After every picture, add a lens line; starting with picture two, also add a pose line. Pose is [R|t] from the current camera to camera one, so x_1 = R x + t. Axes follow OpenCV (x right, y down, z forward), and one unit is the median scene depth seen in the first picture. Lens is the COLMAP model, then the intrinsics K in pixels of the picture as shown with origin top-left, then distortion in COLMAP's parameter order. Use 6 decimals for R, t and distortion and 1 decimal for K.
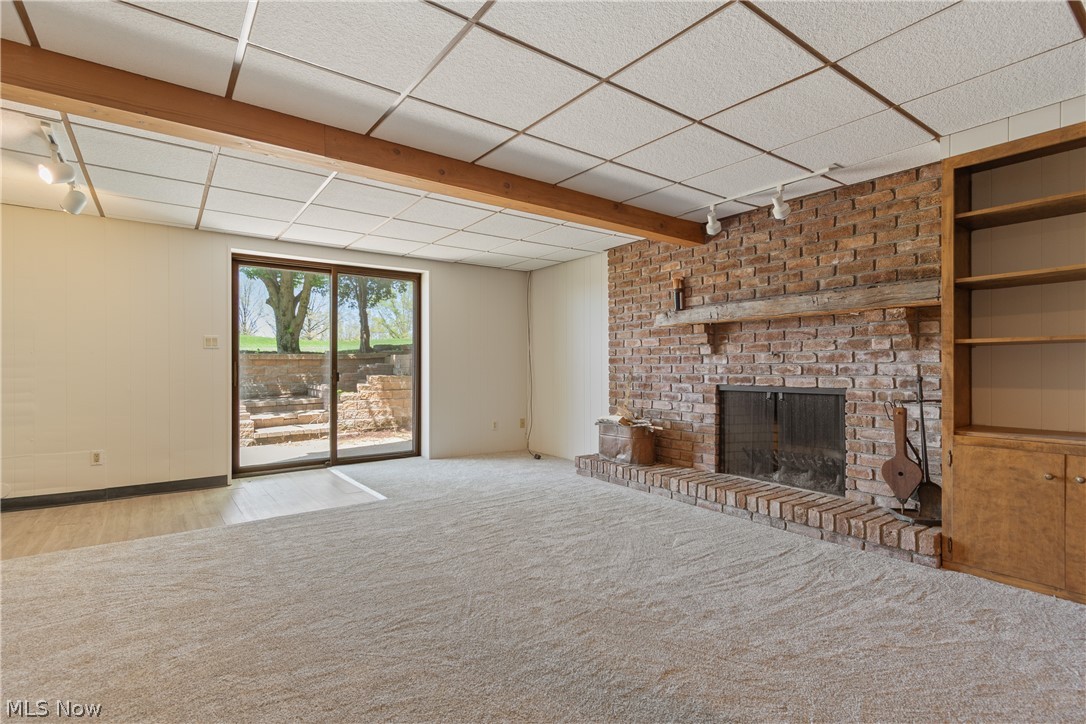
lens RADIAL K [[519.8, 0, 544.3], [0, 519.8, 368.9], [0, 0, 1]] dist [0.001872, -0.000048]
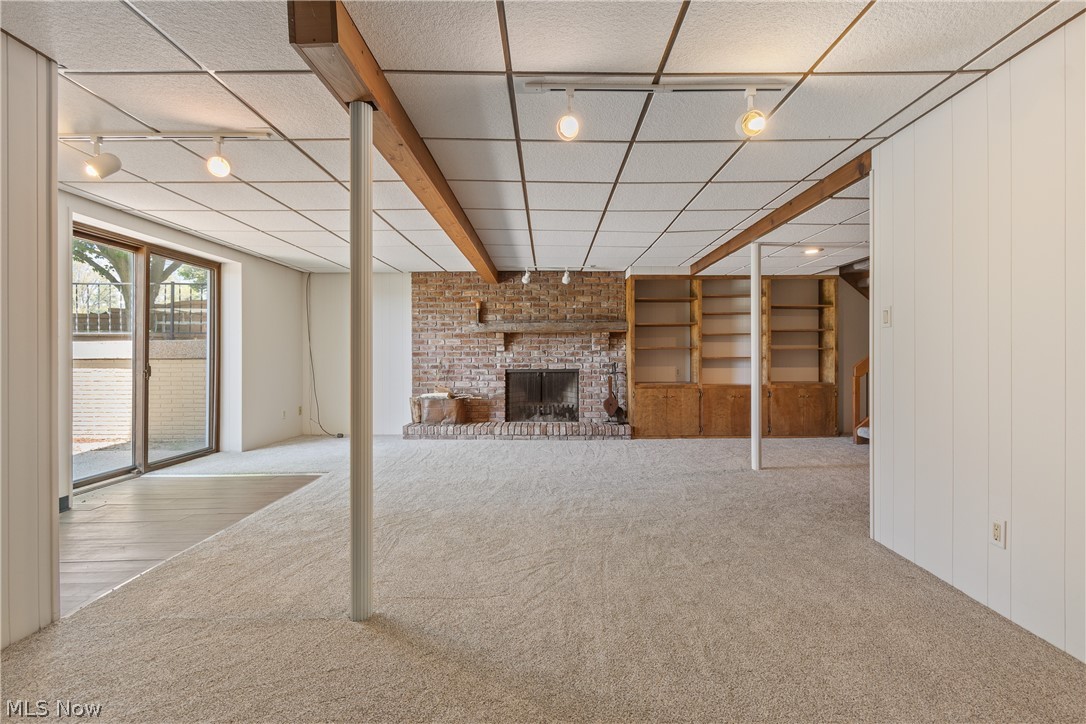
lens RADIAL K [[487.1, 0, 543.0], [0, 487.1, 362.0], [0, 0, 1]] dist [0.000927, -0.000116]
pose [[0.601419, -0.008846, 0.798885, -0.849102], [0.006052, 0.999960, 0.006517, -0.002261], [-0.798911, 0.000915, 0.601449, -0.038067]]
